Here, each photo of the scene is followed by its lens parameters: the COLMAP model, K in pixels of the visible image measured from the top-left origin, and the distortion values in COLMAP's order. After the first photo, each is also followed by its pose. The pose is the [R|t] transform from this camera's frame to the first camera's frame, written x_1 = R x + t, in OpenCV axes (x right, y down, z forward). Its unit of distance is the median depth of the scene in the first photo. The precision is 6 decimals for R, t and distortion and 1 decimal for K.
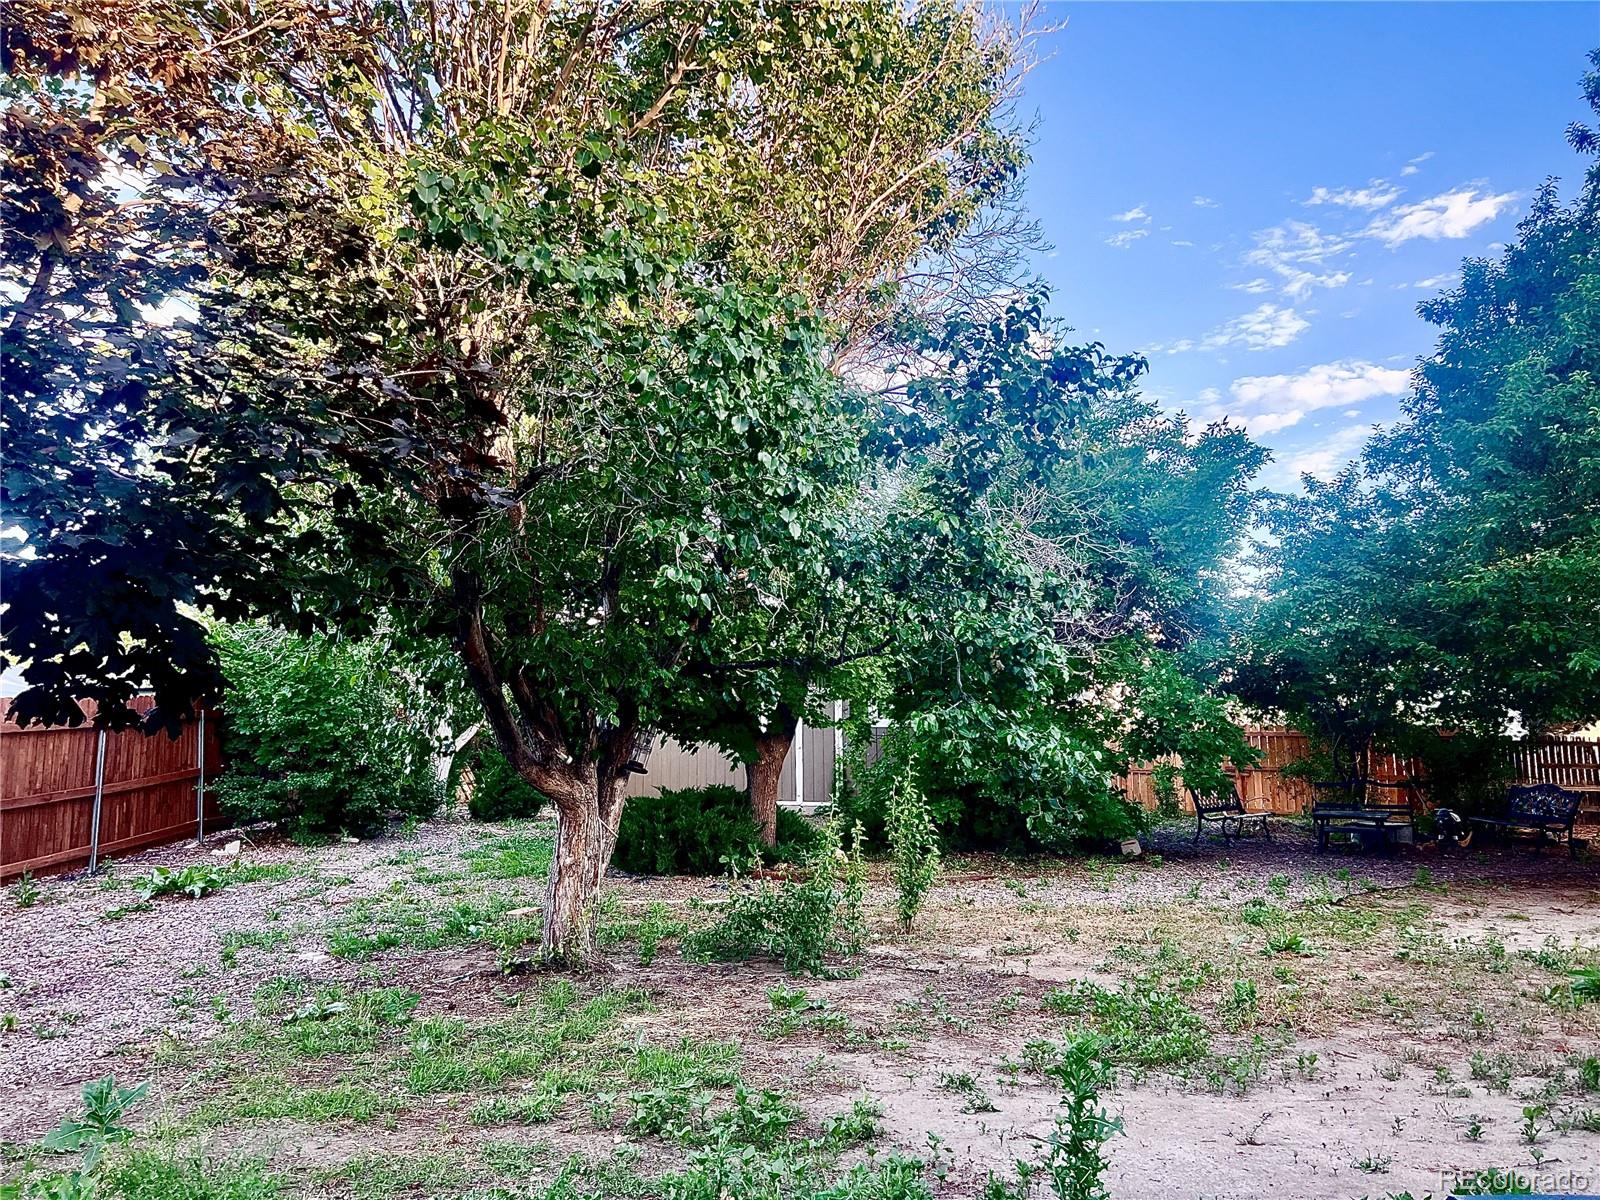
lens RADIAL K [[1205.8, 0, 804.0], [0, 1205.8, 587.2], [0, 0, 1]] dist [0.025010, -0.011108]
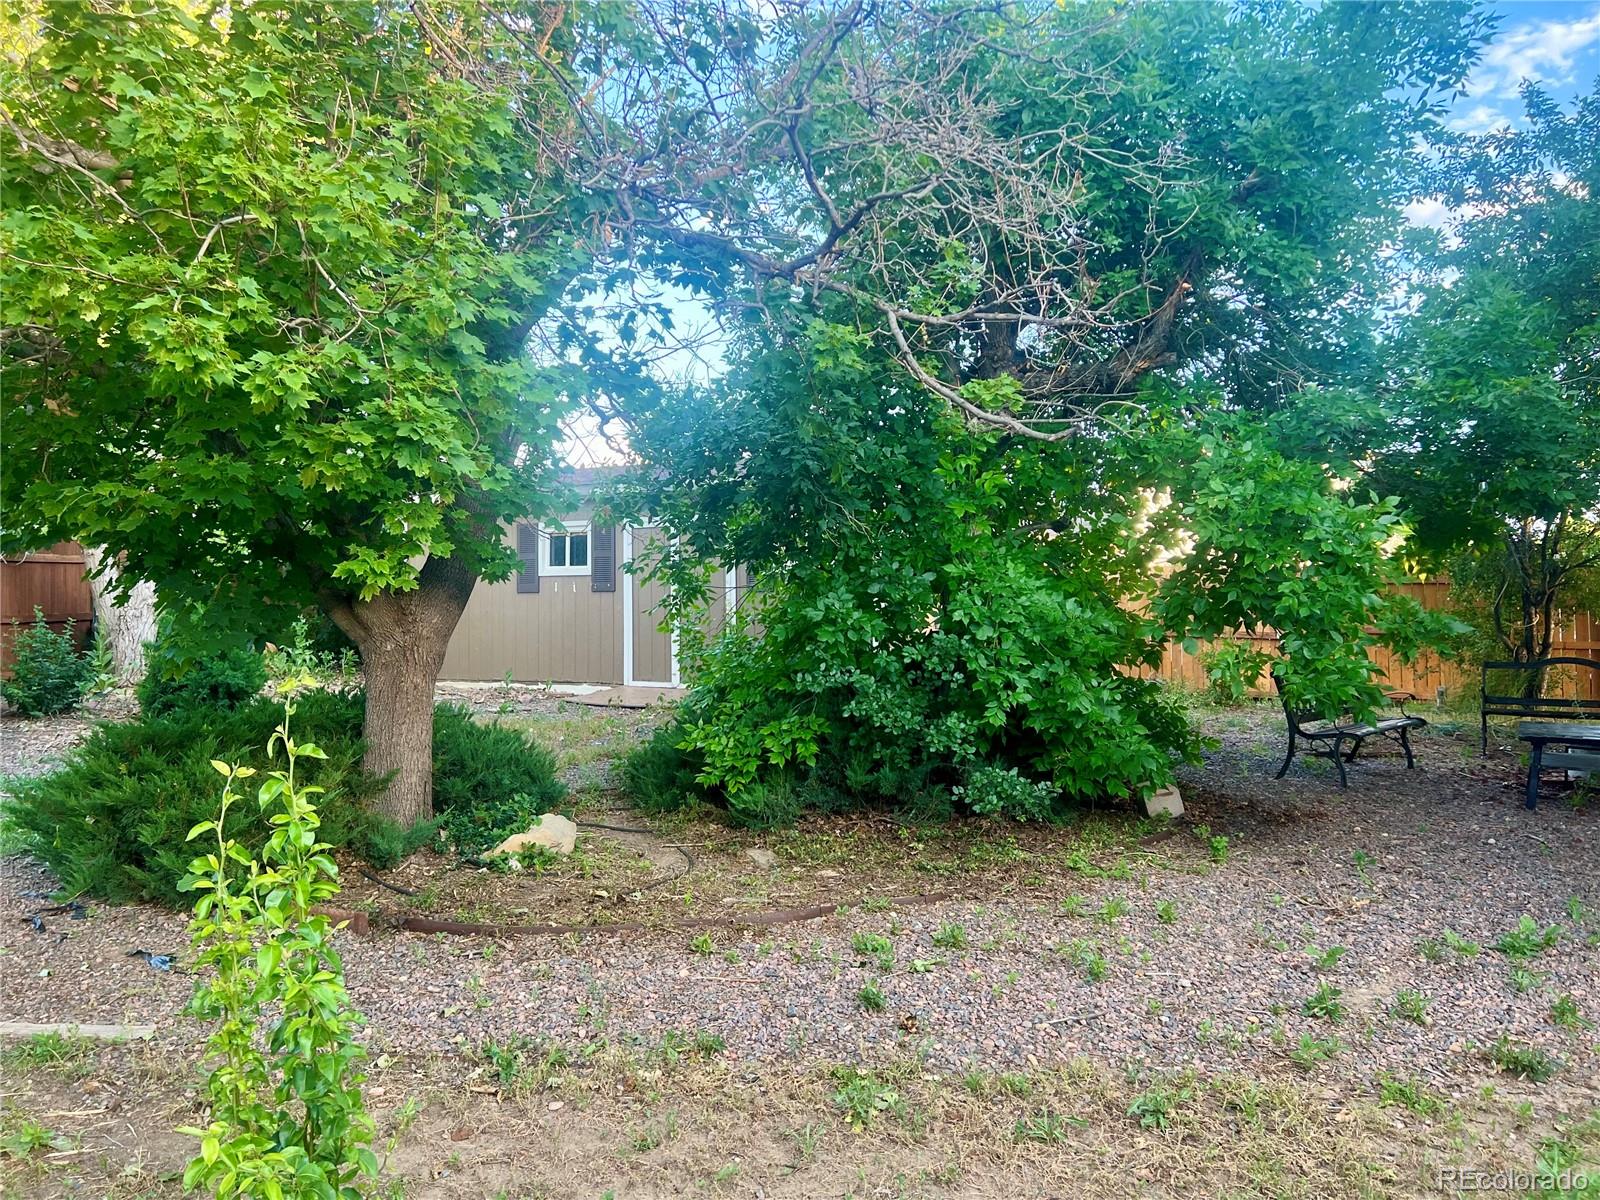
lens RADIAL K [[1198.9, 0, 800.0], [0, 1198.9, 589.9], [0, 0, 1]] dist [0.071531, -0.084937]
pose [[0.999298, -0.003680, -0.037269, 0.135451], [0.007936, 0.993367, 0.114709, 0.065368], [0.036600, -0.114924, 0.992700, 0.497912]]
